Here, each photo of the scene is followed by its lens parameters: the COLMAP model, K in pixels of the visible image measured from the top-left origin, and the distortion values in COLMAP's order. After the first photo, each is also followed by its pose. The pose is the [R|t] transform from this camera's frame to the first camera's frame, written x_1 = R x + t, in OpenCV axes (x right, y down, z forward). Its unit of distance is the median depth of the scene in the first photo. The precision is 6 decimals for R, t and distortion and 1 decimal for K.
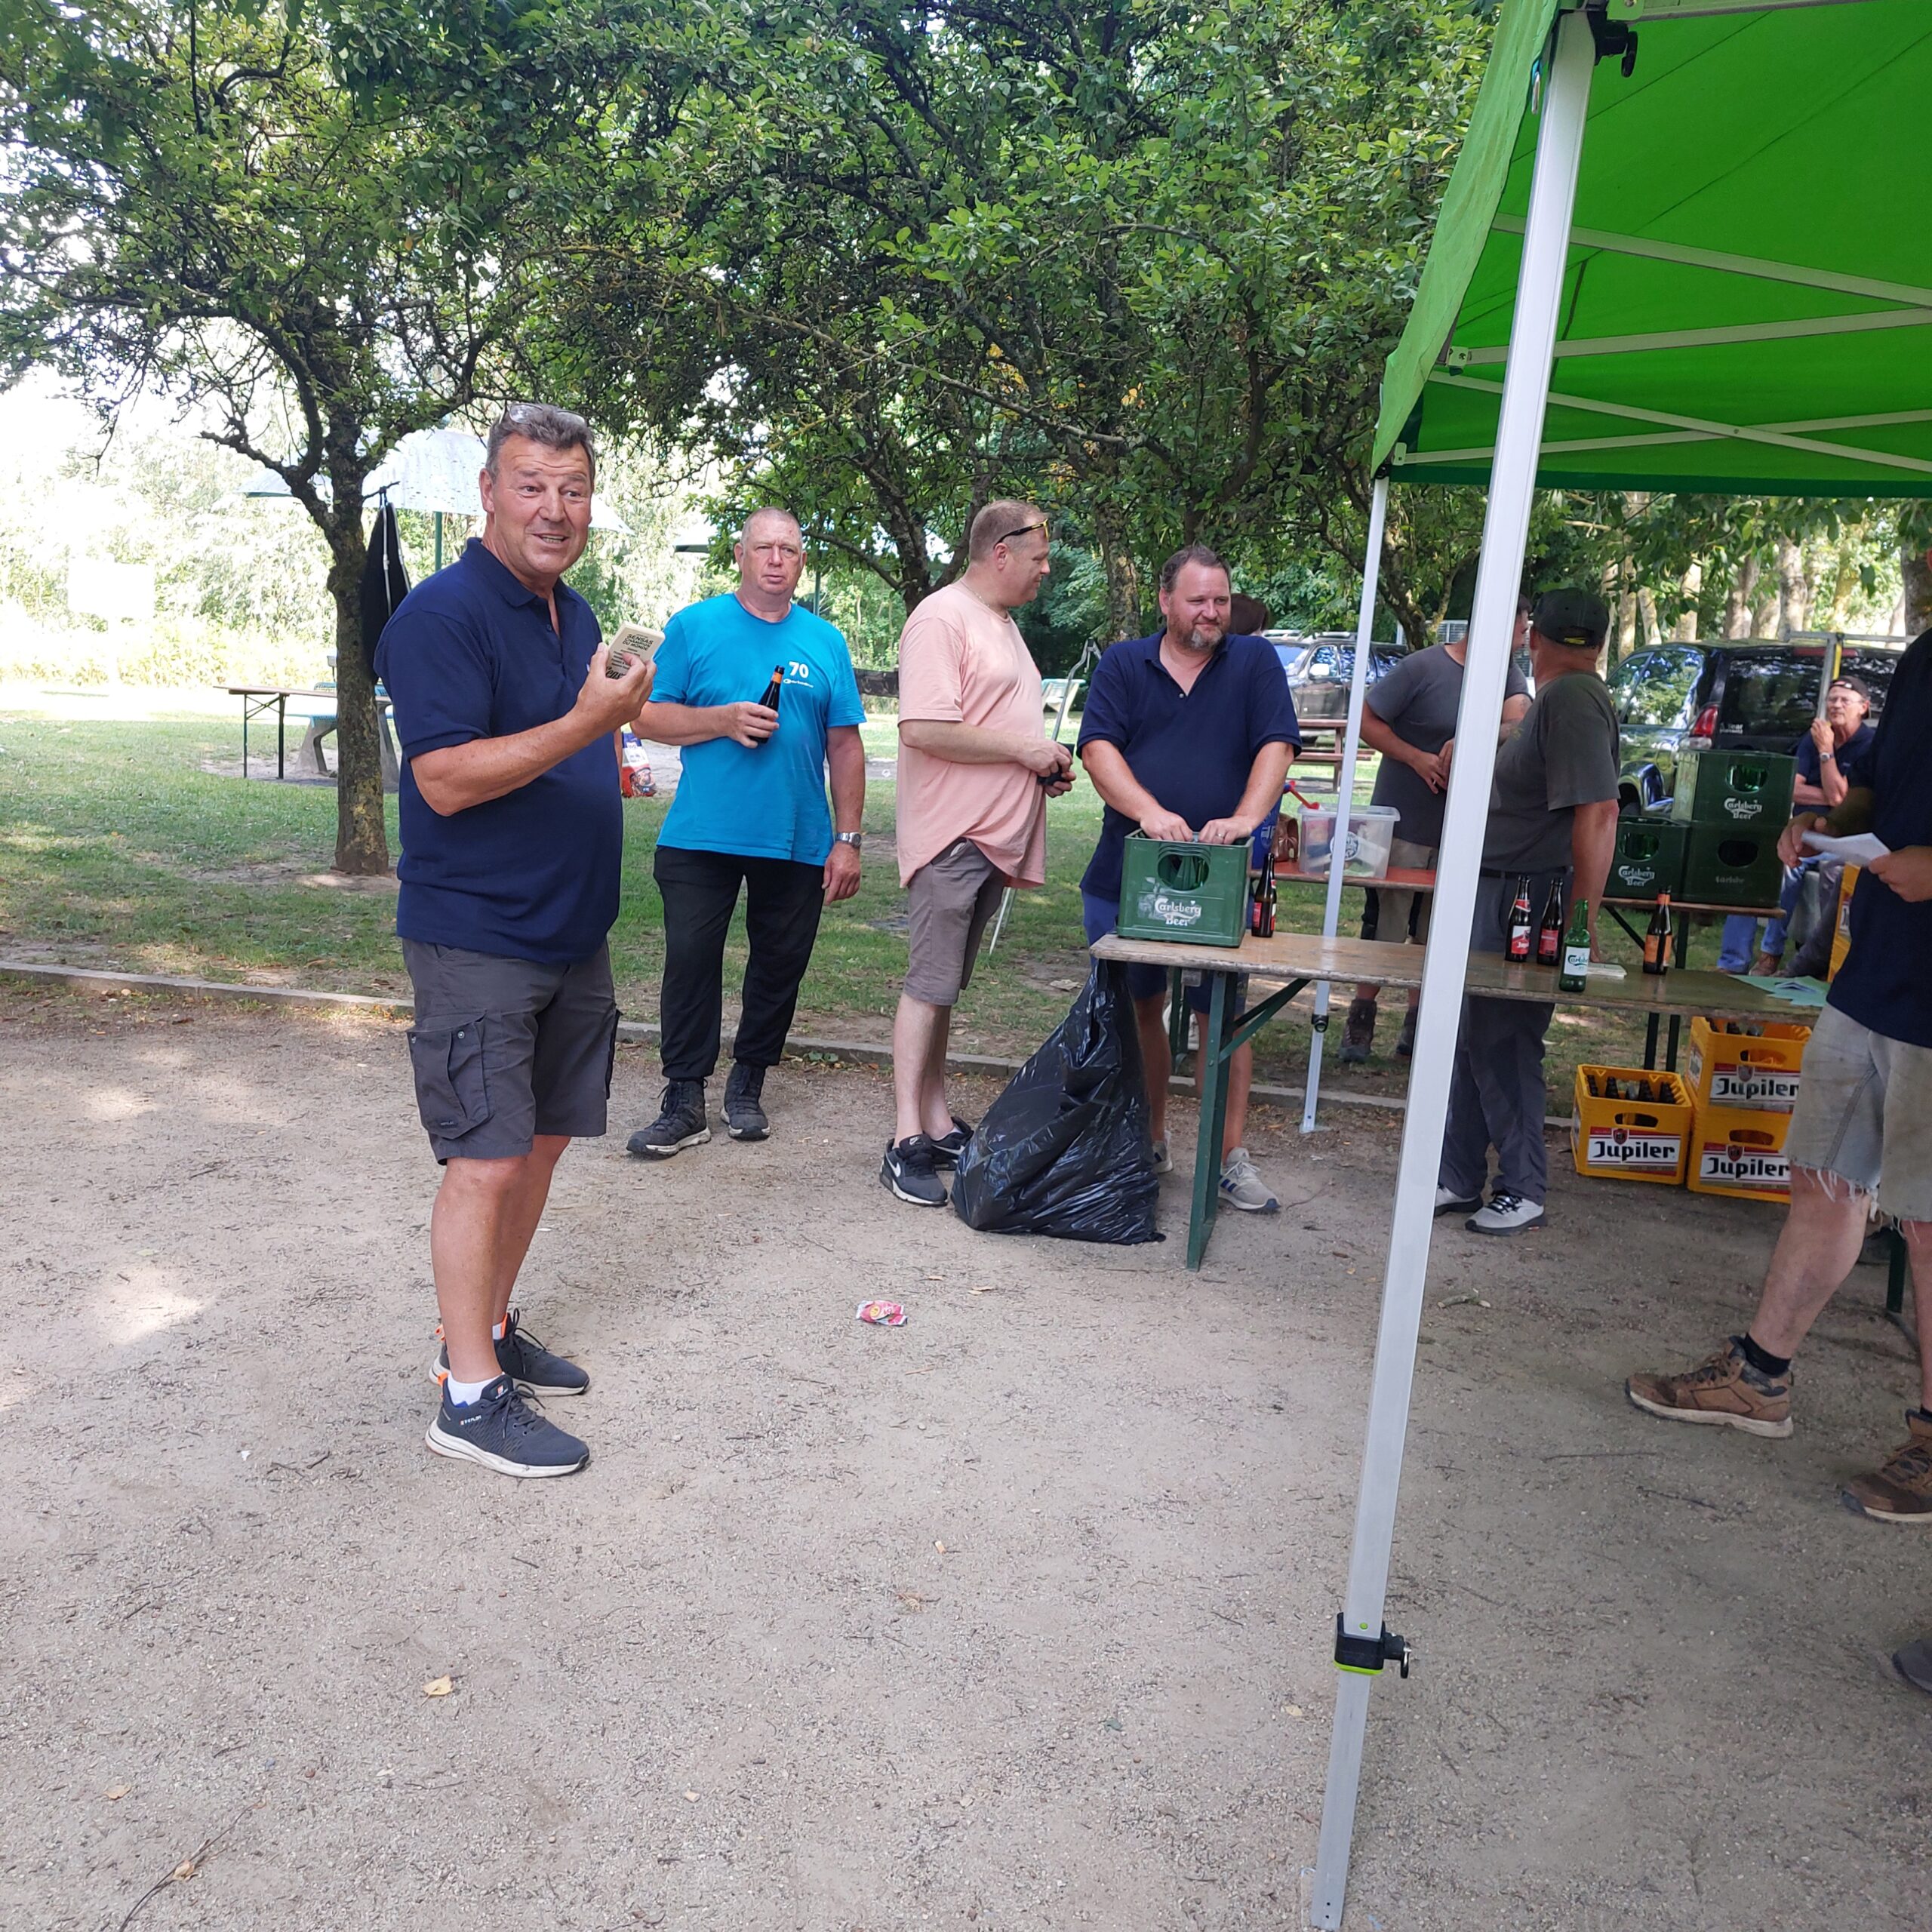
lens RADIAL K [[1842.4, 0, 960.5], [0, 1842.4, 970.4], [0, 0, 1]] dist [0.093669, -0.121140]
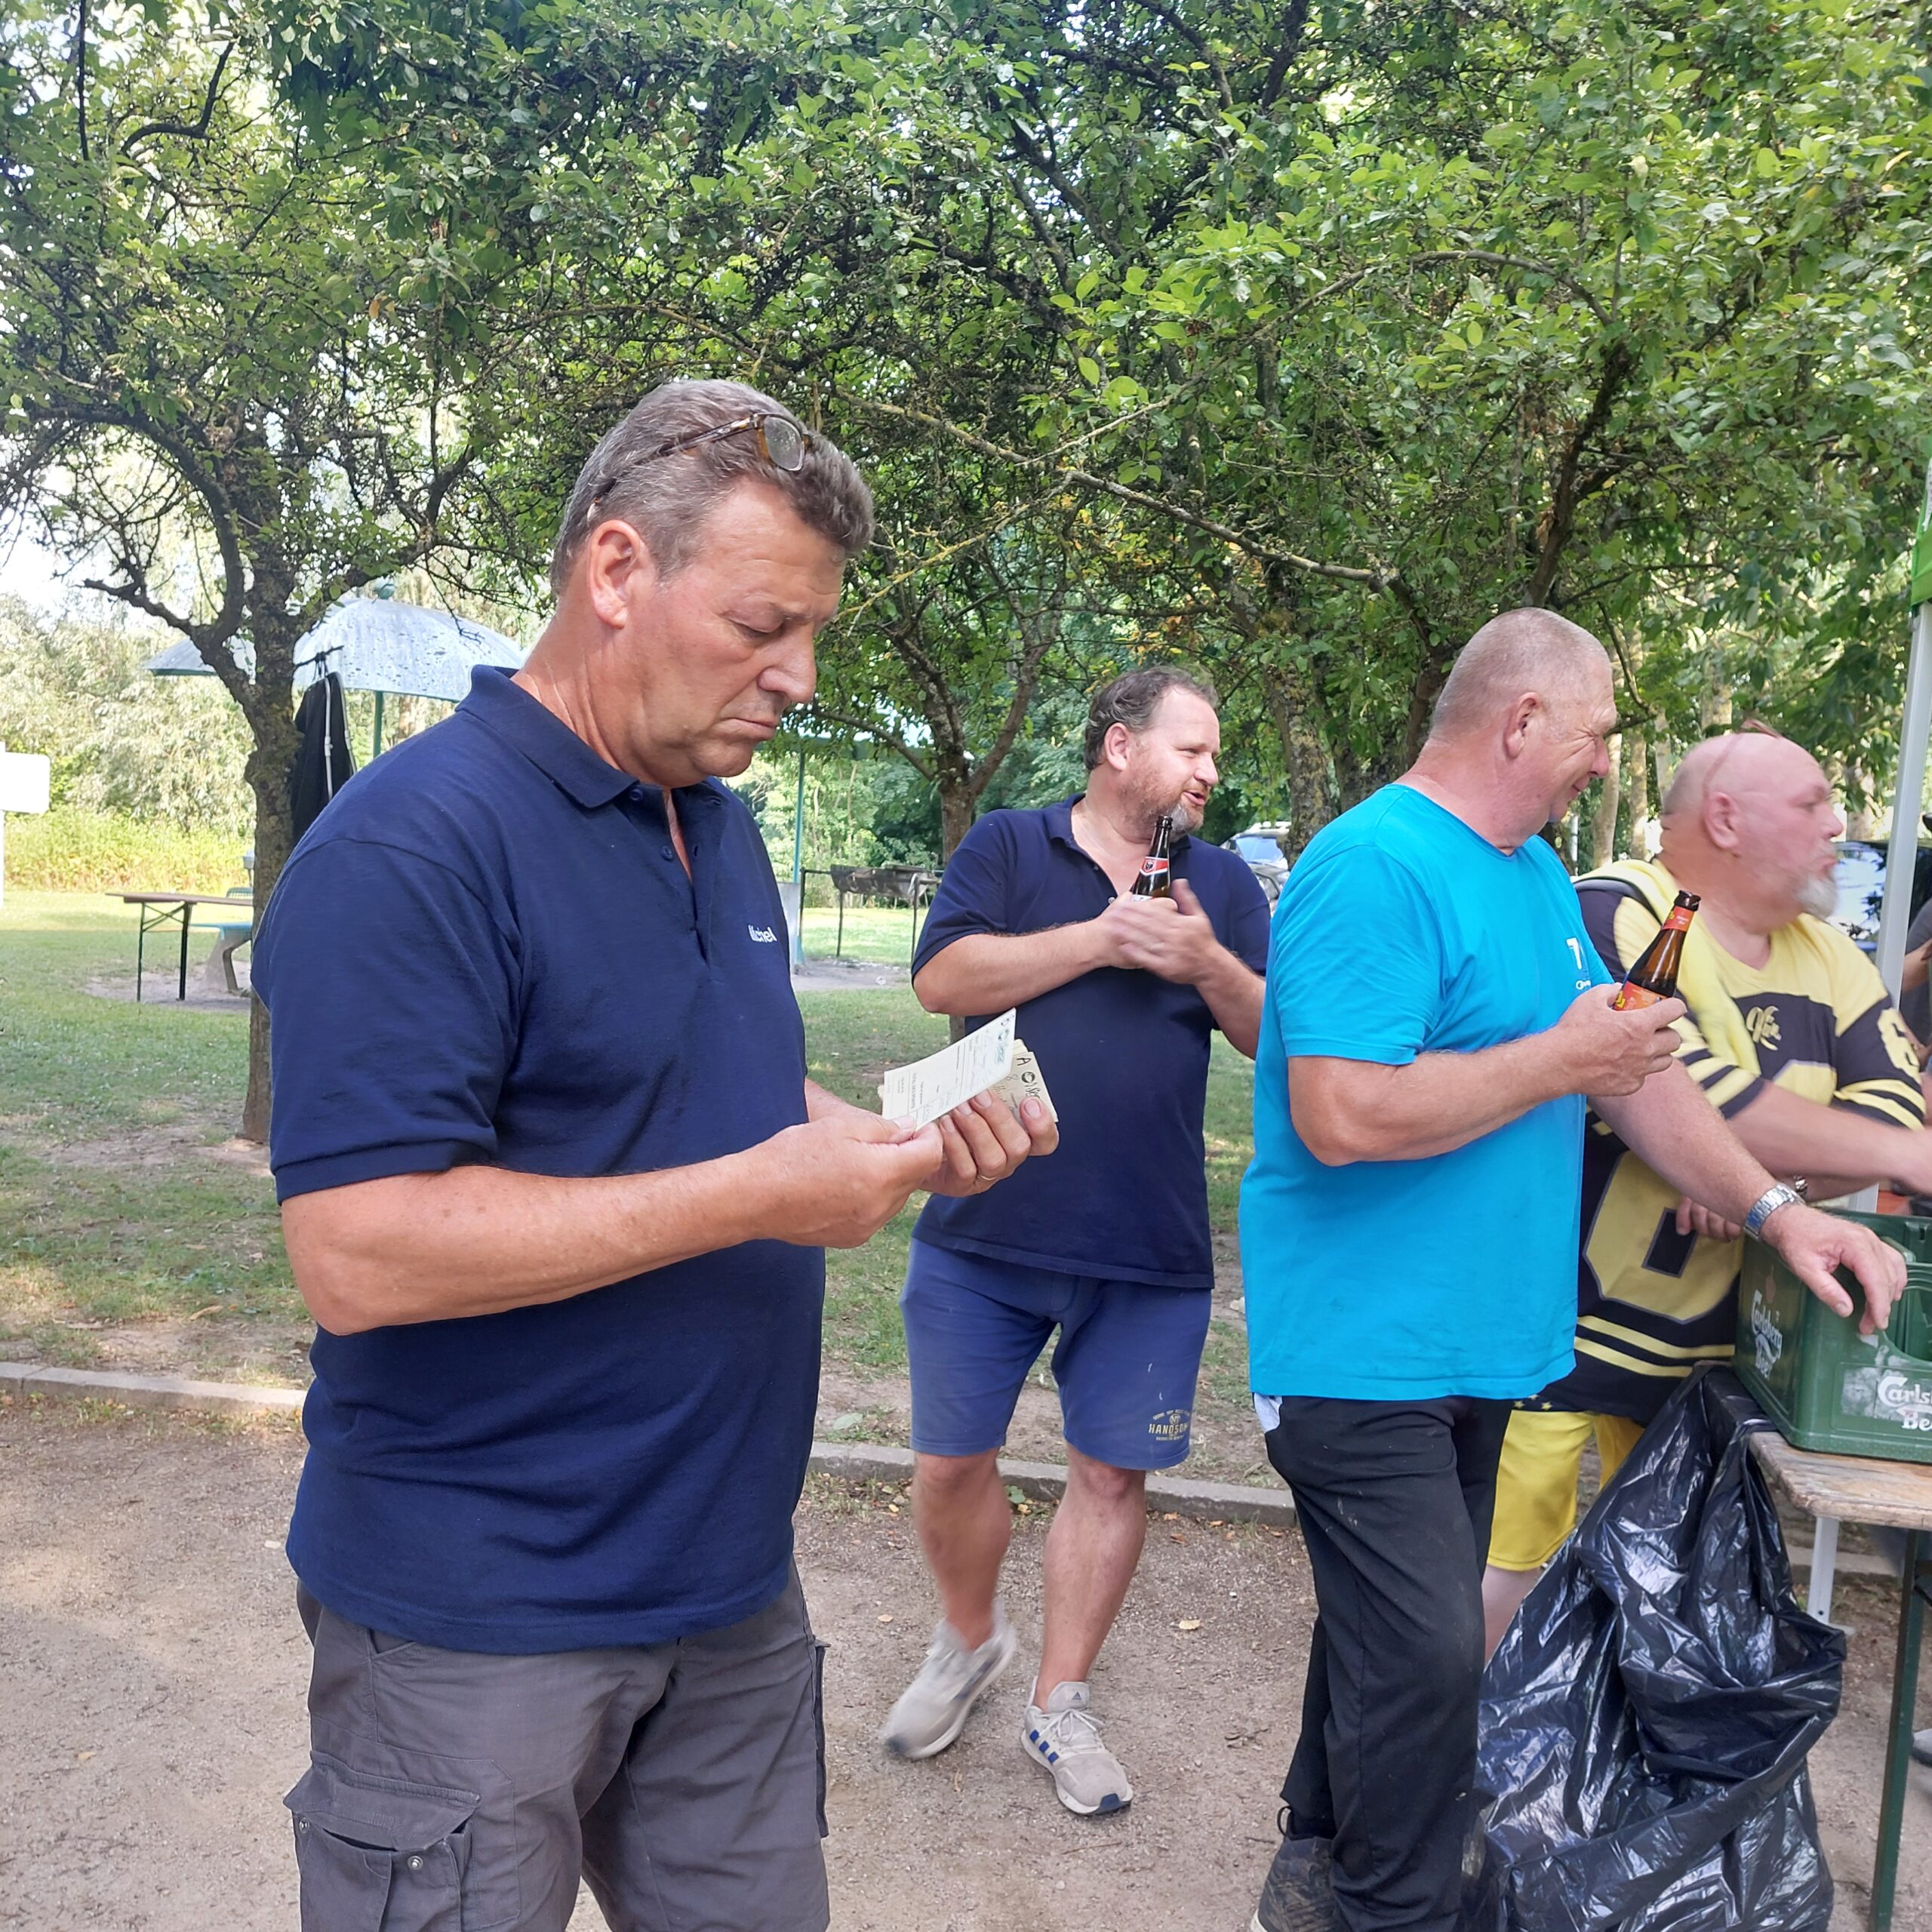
lens RADIAL K [[1849.1, 0, 957.5], [0, 1849.1, 975.3], [0, 0, 1]] dist [0.094751, -0.103391]
pose [[0.999197, -0.004065, 0.039848, -0.073460], [0.007962, 0.995142, -0.098129, -0.044292], [-0.039256, 0.098368, 0.994376, 0.218219]]
